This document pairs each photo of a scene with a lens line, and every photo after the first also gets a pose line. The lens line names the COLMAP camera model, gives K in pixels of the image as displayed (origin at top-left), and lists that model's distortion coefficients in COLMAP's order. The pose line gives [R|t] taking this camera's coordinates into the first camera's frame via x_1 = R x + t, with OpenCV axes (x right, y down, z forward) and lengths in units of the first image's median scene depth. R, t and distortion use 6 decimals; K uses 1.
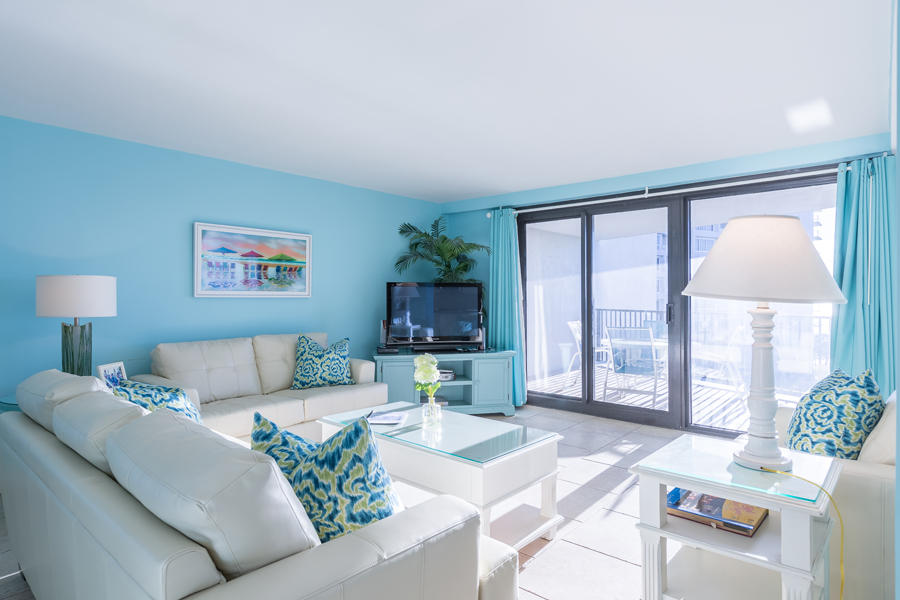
lens RADIAL K [[502.8, 0, 450.7], [0, 502.8, 296.0], [0, 0, 1]] dist [0.002354, 0.000982]
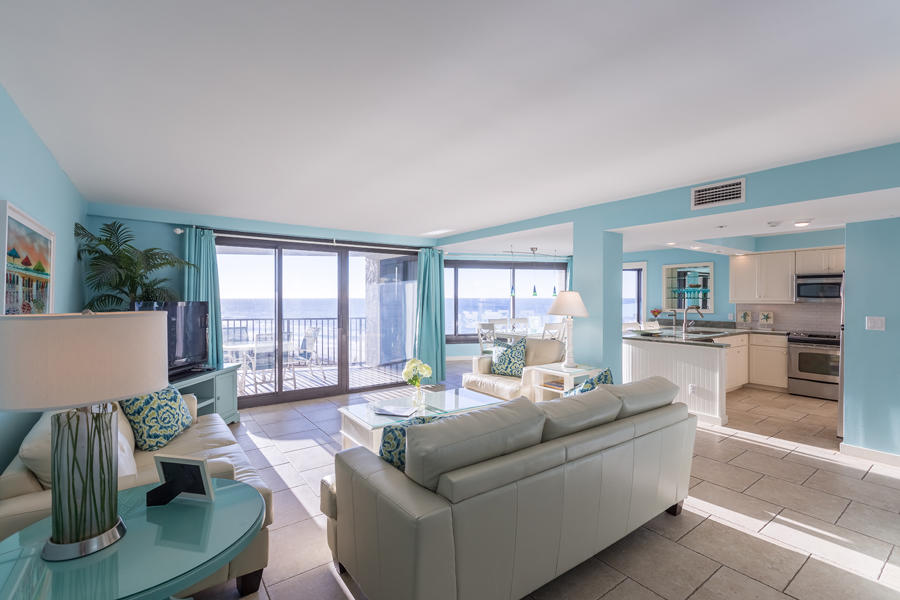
lens RADIAL K [[408.5, 0, 447.7], [0, 408.5, 299.6], [0, 0, 1]] dist [0.001304, 0.000353]
pose [[0.232125, -0.002543, 0.972683, -0.777633], [0.001157, 0.999997, 0.002338, -0.038812], [-0.972685, 0.000583, 0.232127, 0.415636]]
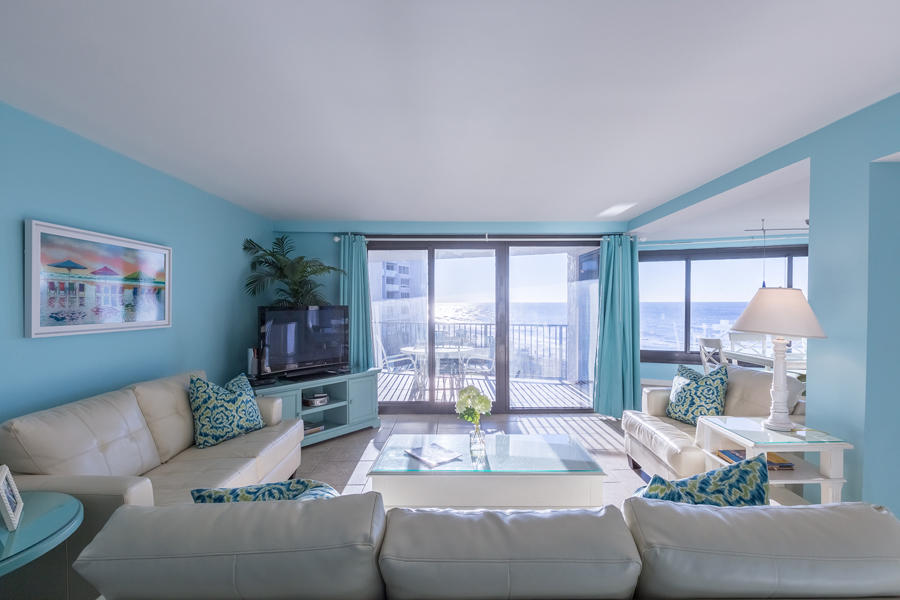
lens RADIAL K [[431.3, 0, 455.9], [0, 431.3, 309.2], [0, 0, 1]] dist [-0.003496, 0.000192]
pose [[0.749507, -0.011910, 0.661889, -0.445754], [0.002737, 0.999885, 0.014893, -0.038708], [-0.661990, -0.009351, 0.749454, 0.227905]]
